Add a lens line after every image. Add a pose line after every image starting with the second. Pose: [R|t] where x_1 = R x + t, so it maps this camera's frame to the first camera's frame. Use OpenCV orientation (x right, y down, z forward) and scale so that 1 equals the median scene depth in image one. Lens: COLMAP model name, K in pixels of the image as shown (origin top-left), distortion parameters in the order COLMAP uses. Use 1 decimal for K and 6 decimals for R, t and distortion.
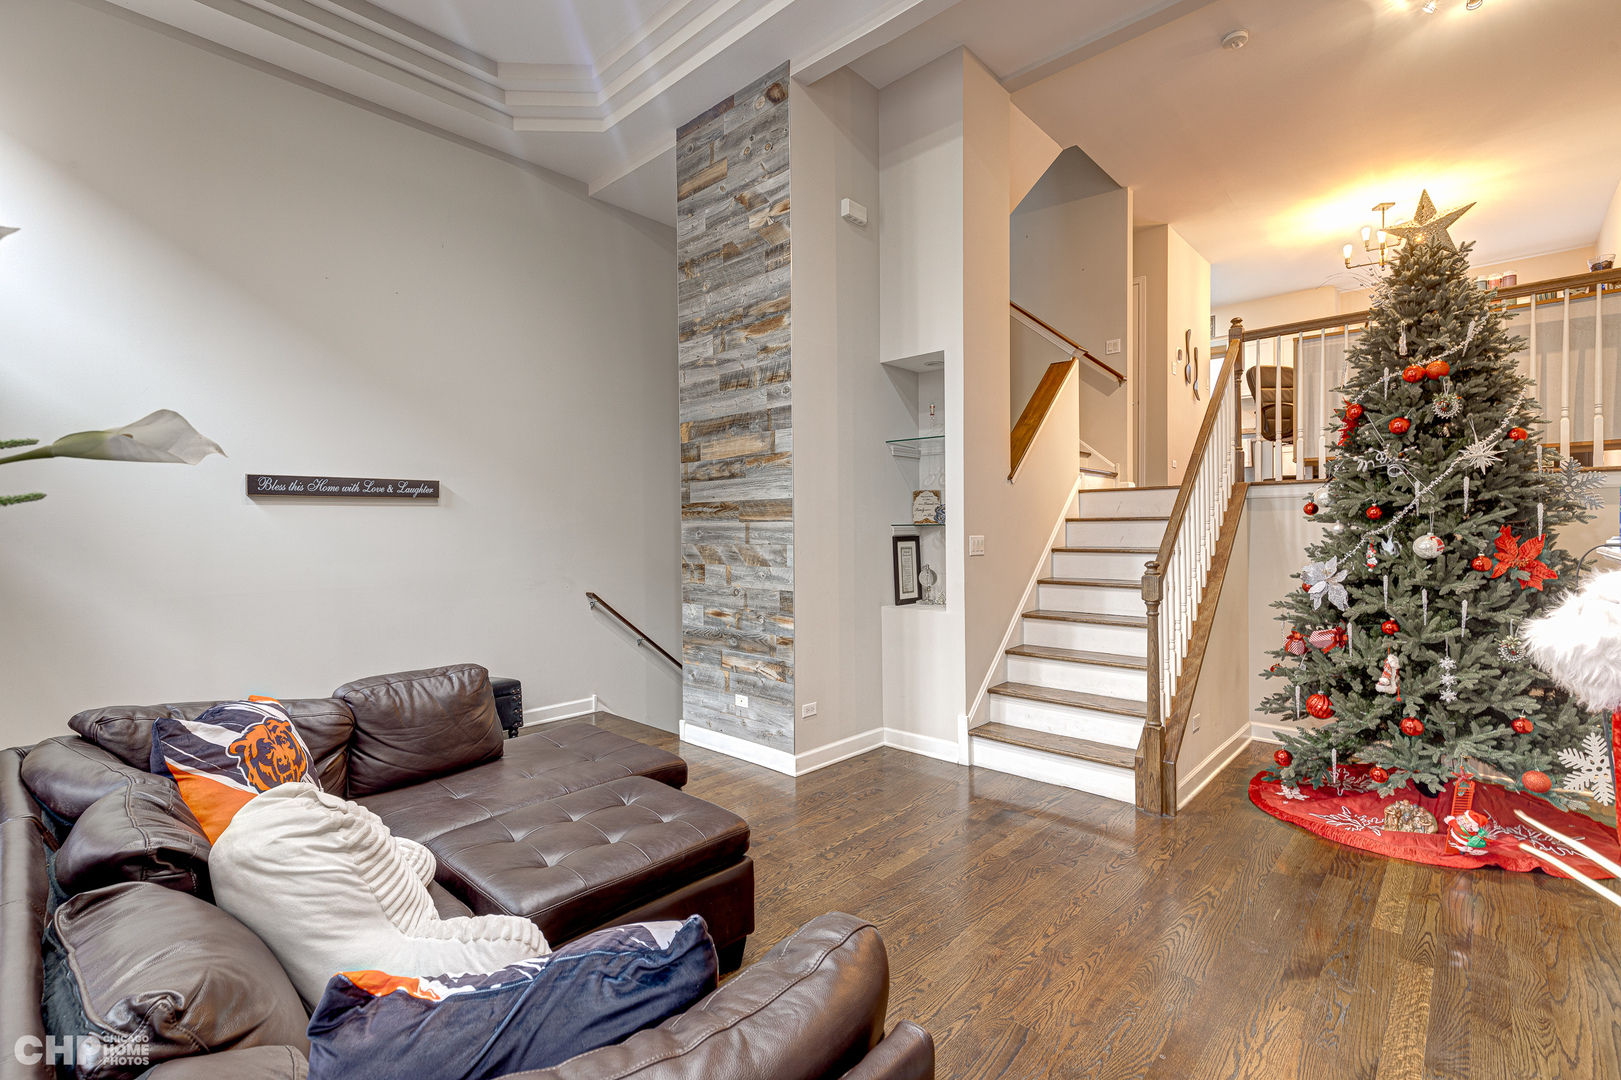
lens RADIAL K [[735.0, 0, 812.3], [0, 735.0, 534.6], [0, 0, 1]] dist [0.004975, -0.000968]
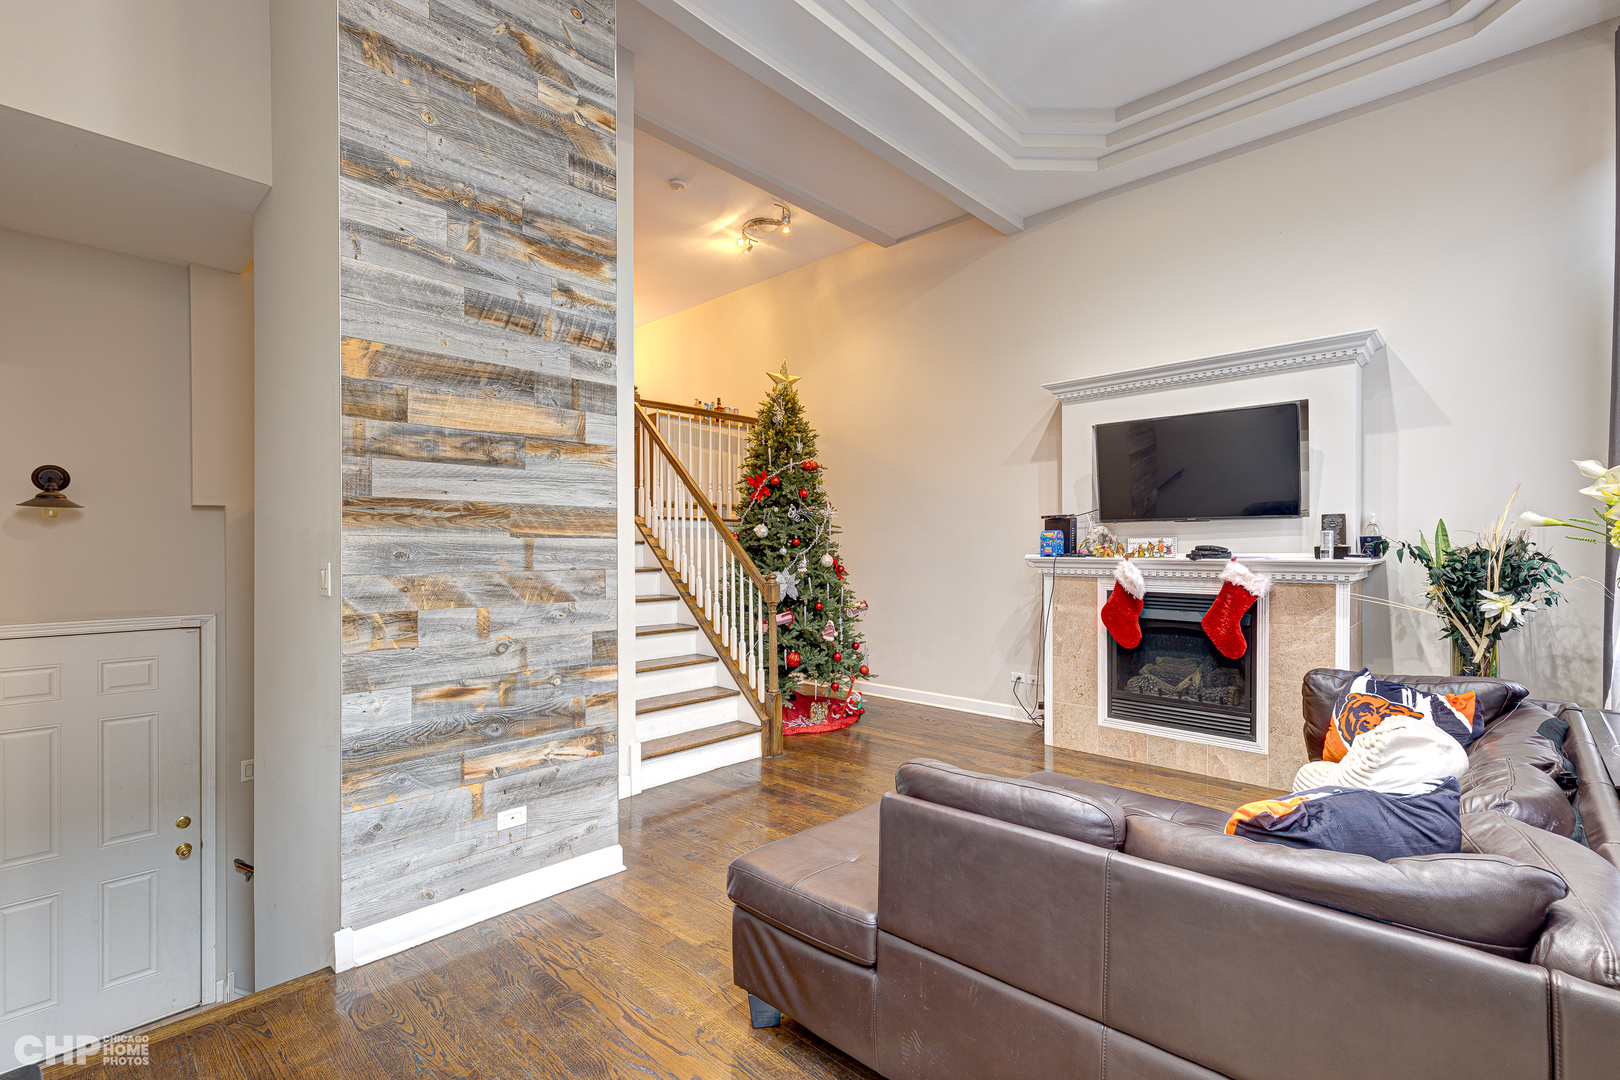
lens RADIAL K [[734.6, 0, 810.3], [0, 734.6, 550.1], [0, 0, 1]] dist [0.004975, -0.000968]
pose [[0.004108, 0.007005, 0.999967, -0.744019], [0.009360, 0.999931, -0.007043, 0.001367], [-0.999948, 0.009388, 0.004042, 0.747501]]
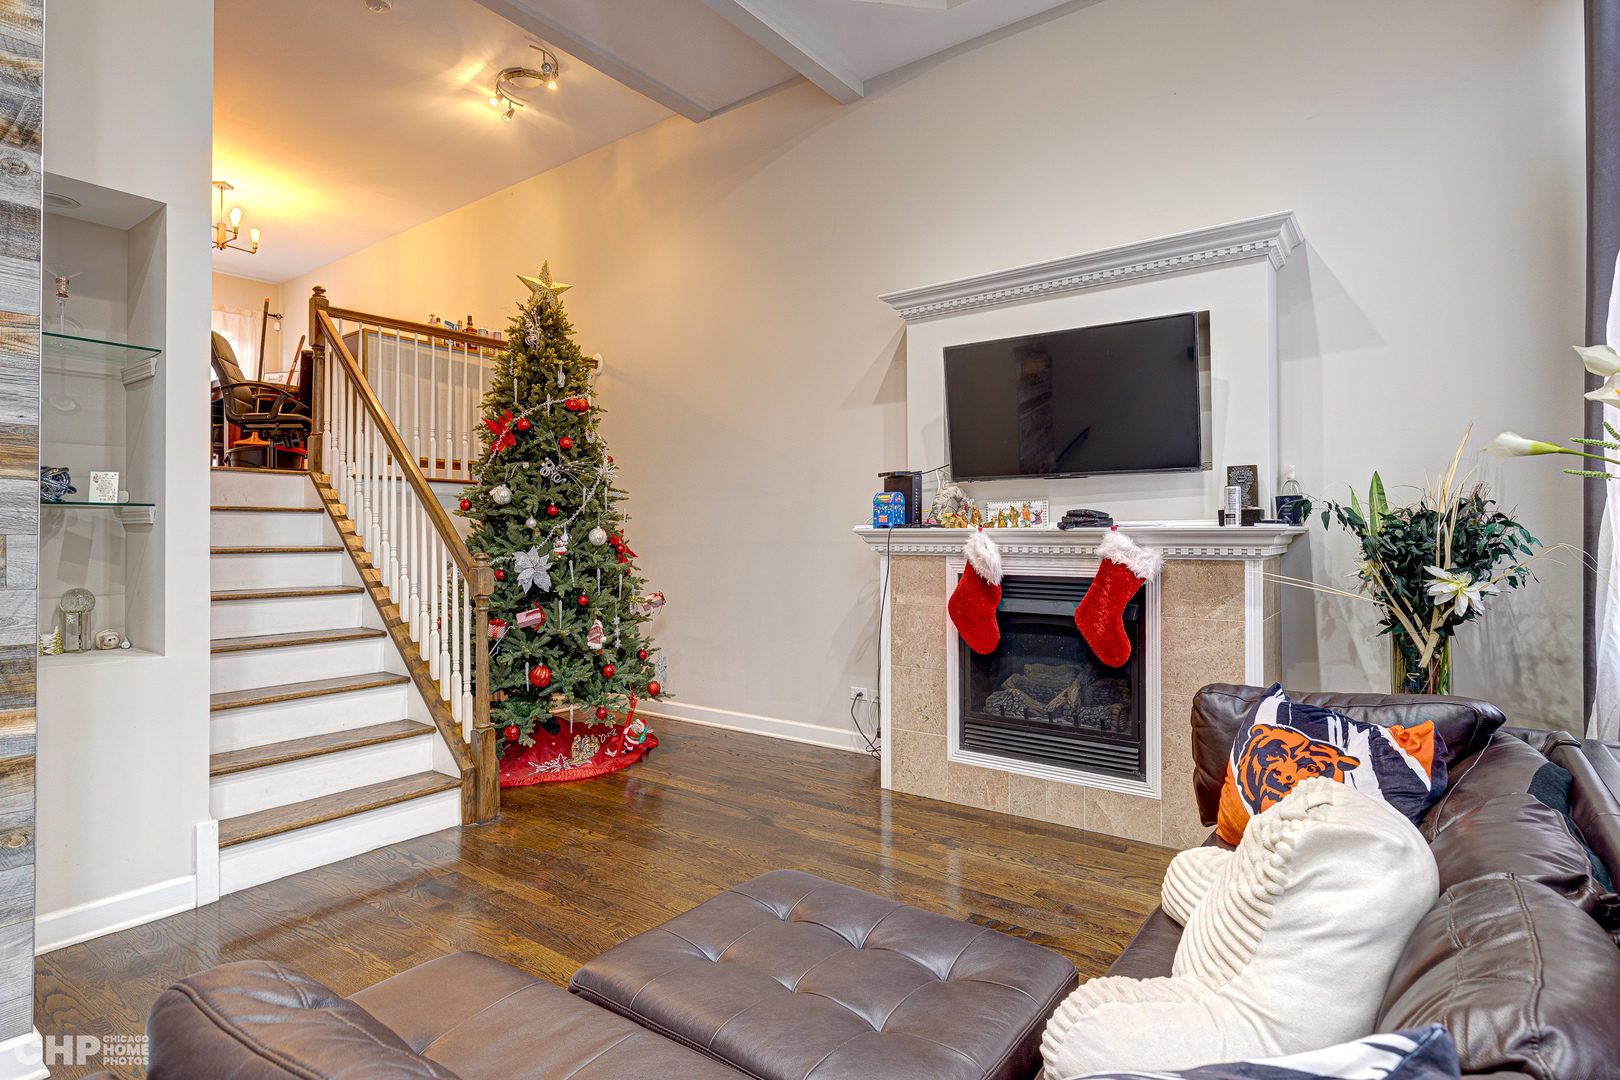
lens RADIAL K [[842.6, 0, 810.6], [0, 842.6, 522.6], [0, 0, 1]] dist [-0.002377, 0.001011]
pose [[-0.117235, 0.024682, 0.992797, -0.532138], [0.011576, 0.999657, -0.023485, 0.022034], [-0.993037, 0.008740, -0.117480, 0.574738]]
